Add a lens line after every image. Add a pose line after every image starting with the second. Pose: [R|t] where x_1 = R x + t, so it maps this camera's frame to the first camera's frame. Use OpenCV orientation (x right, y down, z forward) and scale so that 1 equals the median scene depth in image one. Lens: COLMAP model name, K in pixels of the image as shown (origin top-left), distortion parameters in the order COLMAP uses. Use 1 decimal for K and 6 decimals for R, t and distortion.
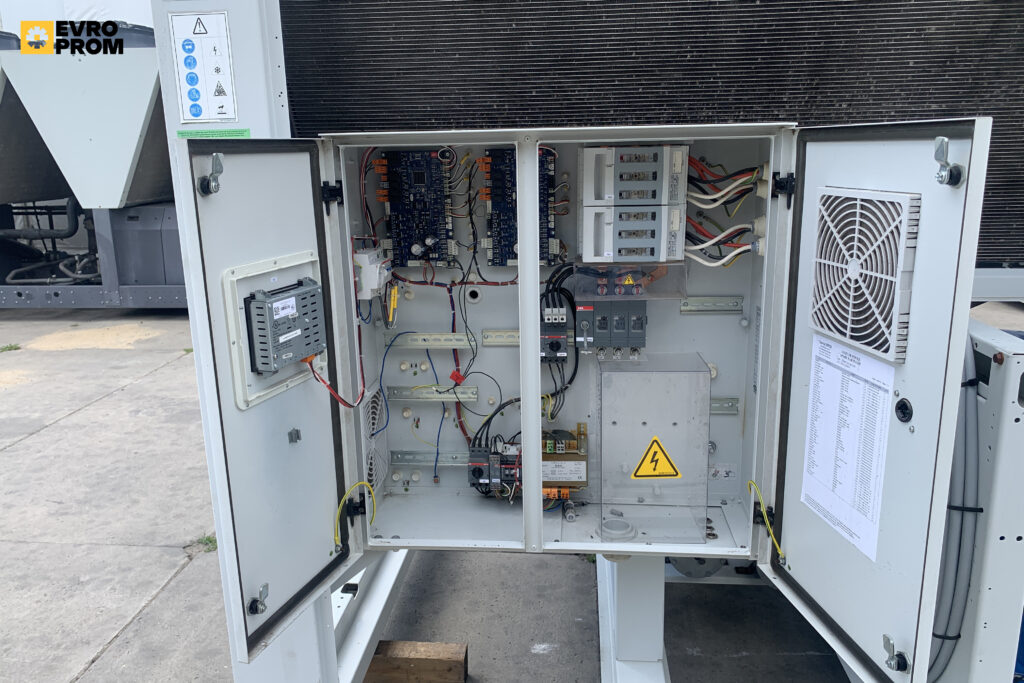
lens RADIAL K [[781.3, 0, 511.0], [0, 781.3, 341.6], [0, 0, 1]] dist [0.003391, 0.000004]
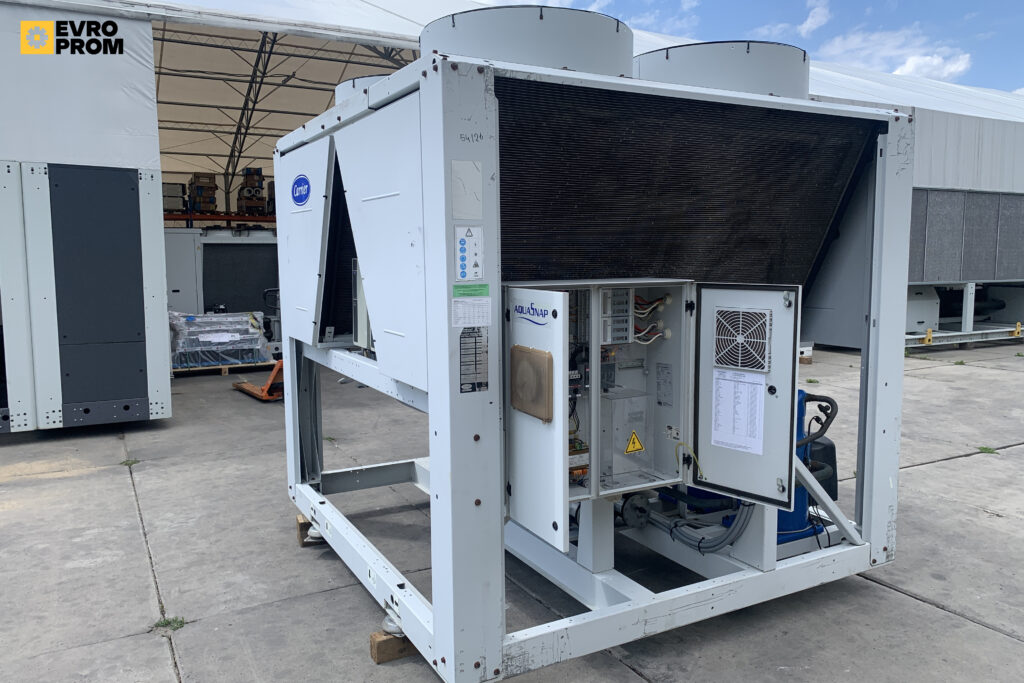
lens RADIAL K [[777.8, 0, 512.0], [0, 777.8, 341.5], [0, 0, 1]] dist [0.053085, -0.073320]
pose [[0.830200, -0.049308, 0.555280, -0.514033], [0.121197, 0.988220, -0.093450, 0.020156], [-0.544131, 0.144881, 0.826397, -0.223475]]
